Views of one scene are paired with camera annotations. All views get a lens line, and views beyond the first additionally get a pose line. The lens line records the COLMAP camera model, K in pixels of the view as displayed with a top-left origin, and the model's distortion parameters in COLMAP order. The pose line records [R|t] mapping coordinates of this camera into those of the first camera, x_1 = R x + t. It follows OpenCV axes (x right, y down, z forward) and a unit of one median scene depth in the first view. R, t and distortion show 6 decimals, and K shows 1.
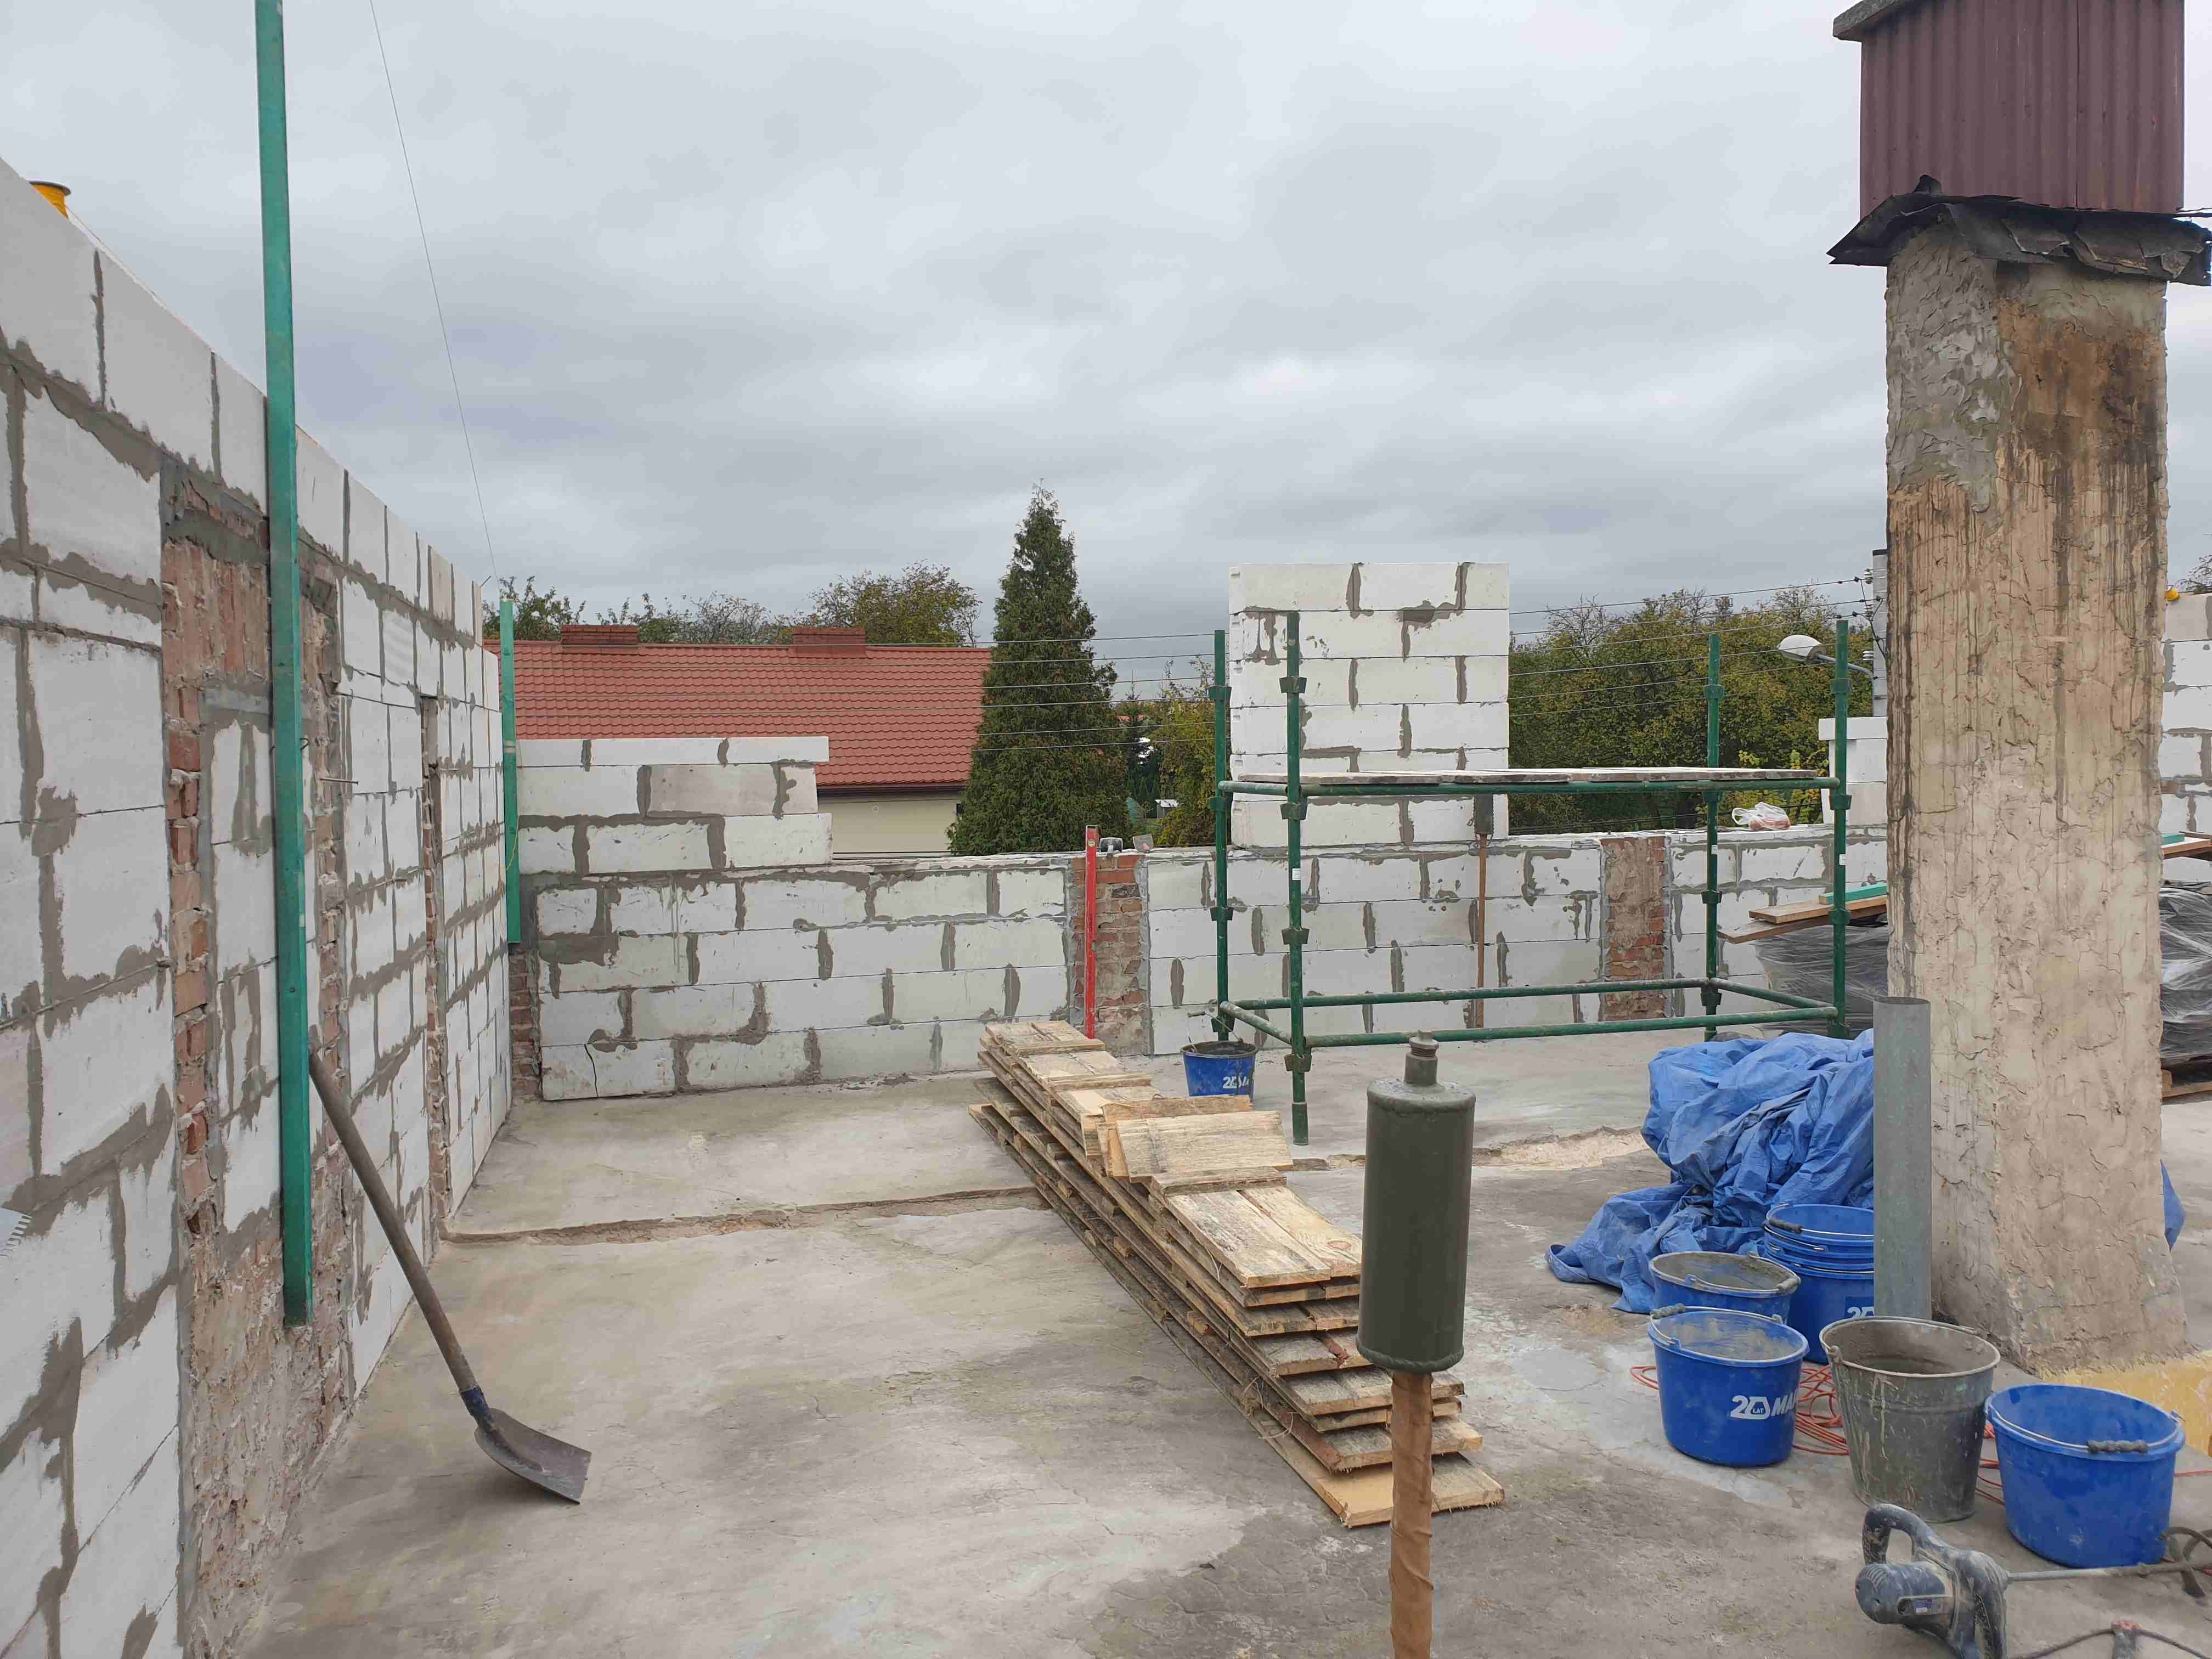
lens RADIAL K [[1698.9, 0, 1127.1], [0, 1698.9, 805.0], [0, 0, 1]] dist [0.039374, -0.030692]
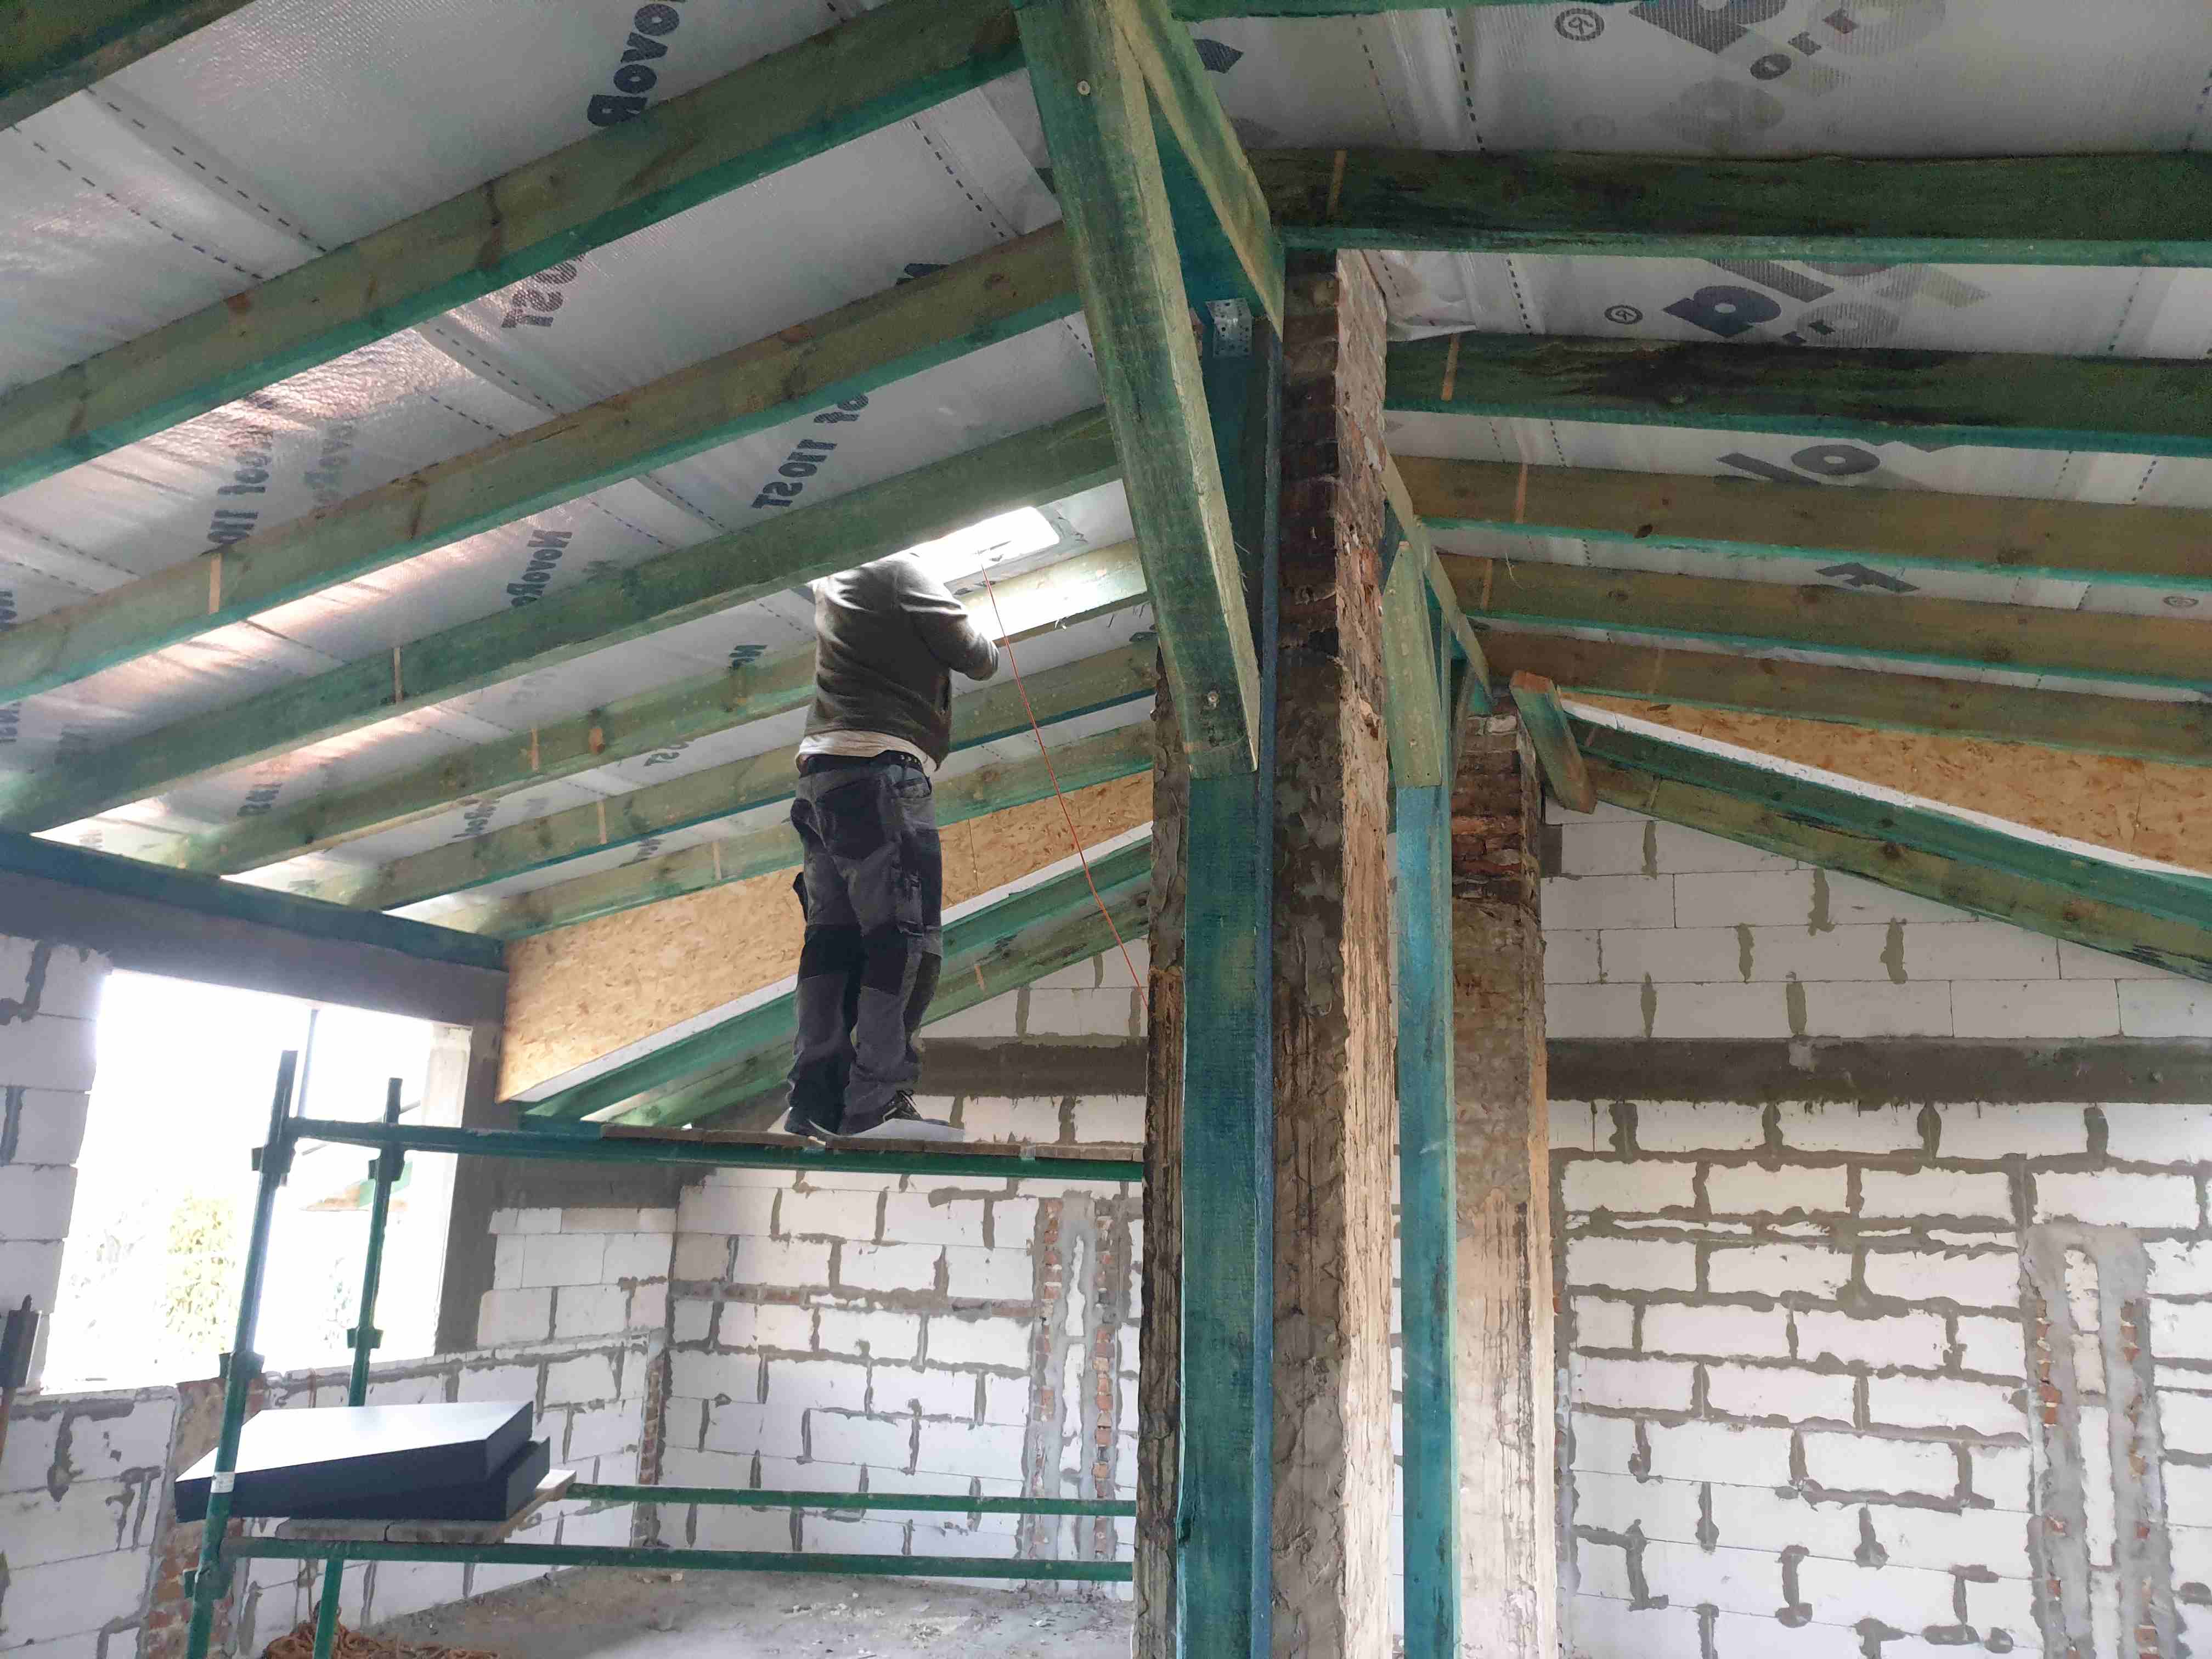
lens RADIAL K [[1698.9, 0, 1089.2], [0, 1698.9, 834.5], [0, 0, 1]] dist [0.039374, -0.030692]
pose [[0.586275, 0.209898, 0.782448, -0.172698], [-0.017609, 0.968925, -0.246728, -0.058862], [-0.809921, 0.130873, 0.571752, 0.626018]]
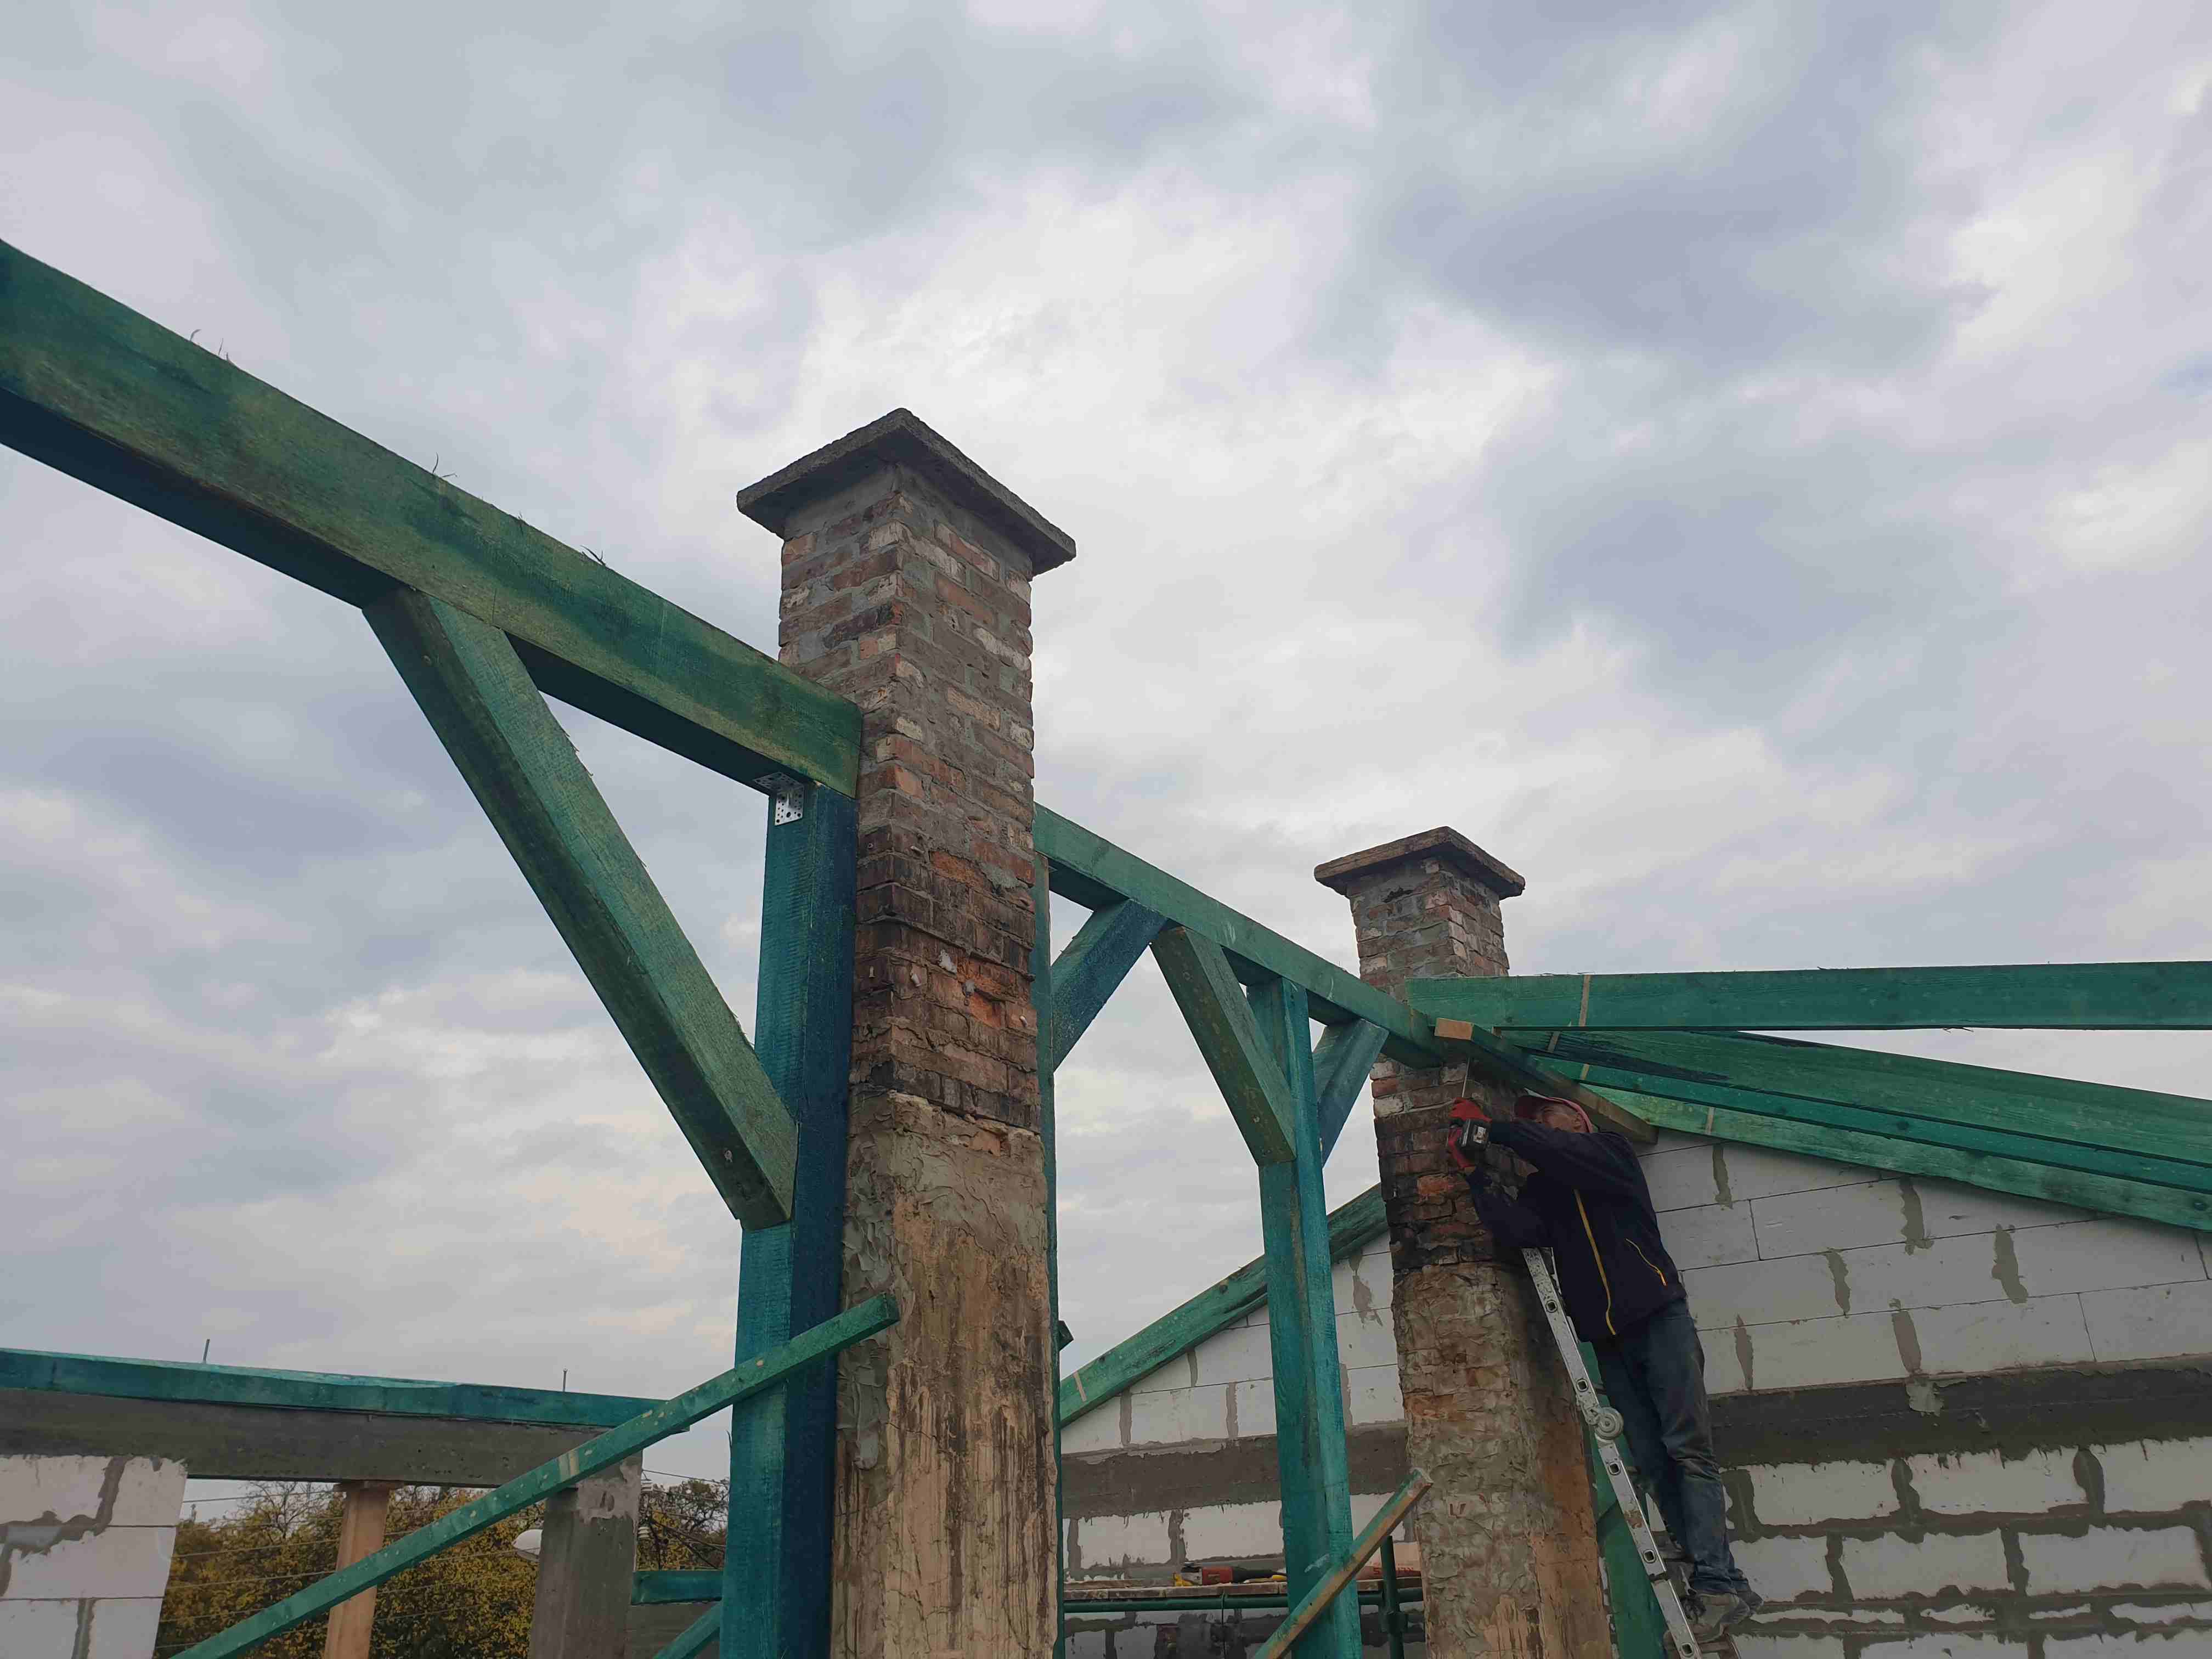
lens RADIAL K [[1698.9, 0, 1095.7], [0, 1698.9, 848.9], [0, 0, 1]] dist [0.039374, -0.030692]
pose [[0.779501, 0.246882, 0.575697, 0.078117], [0.037787, 0.898848, -0.436627, -0.083576], [-0.625260, 0.362106, 0.691324, 0.317753]]
